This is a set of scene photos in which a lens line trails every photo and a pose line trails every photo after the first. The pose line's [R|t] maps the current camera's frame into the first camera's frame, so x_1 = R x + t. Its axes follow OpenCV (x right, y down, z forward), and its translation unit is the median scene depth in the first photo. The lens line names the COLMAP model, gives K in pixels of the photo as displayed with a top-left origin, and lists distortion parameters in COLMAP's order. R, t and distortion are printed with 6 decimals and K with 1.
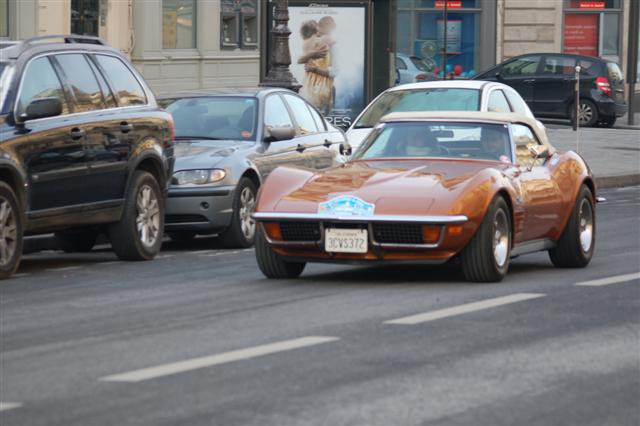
lens RADIAL K [[3345.2, 0, 315.0], [0, 3345.2, 213.6], [0, 0, 1]] dist [0.851372, 0.000000]
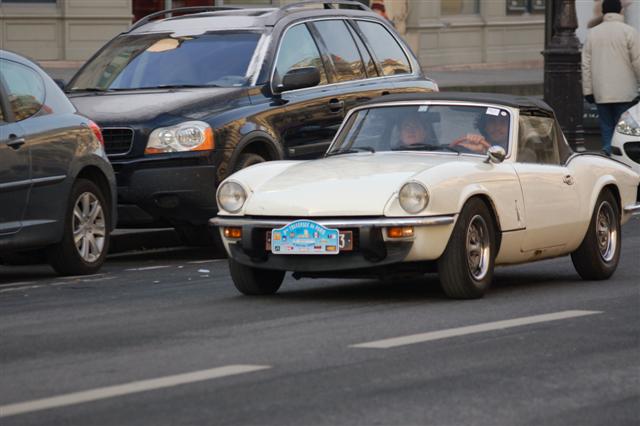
lens RADIAL K [[4088.1, 0, 321.0], [0, 4088.1, 217.6], [0, 0, 1]] dist [2.192527, 0.000000]
pose [[0.996575, -0.003804, -0.082610, 0.020565], [0.003748, 0.999993, -0.000828, 0.009049], [0.082612, 0.000515, 0.996582, -0.153083]]
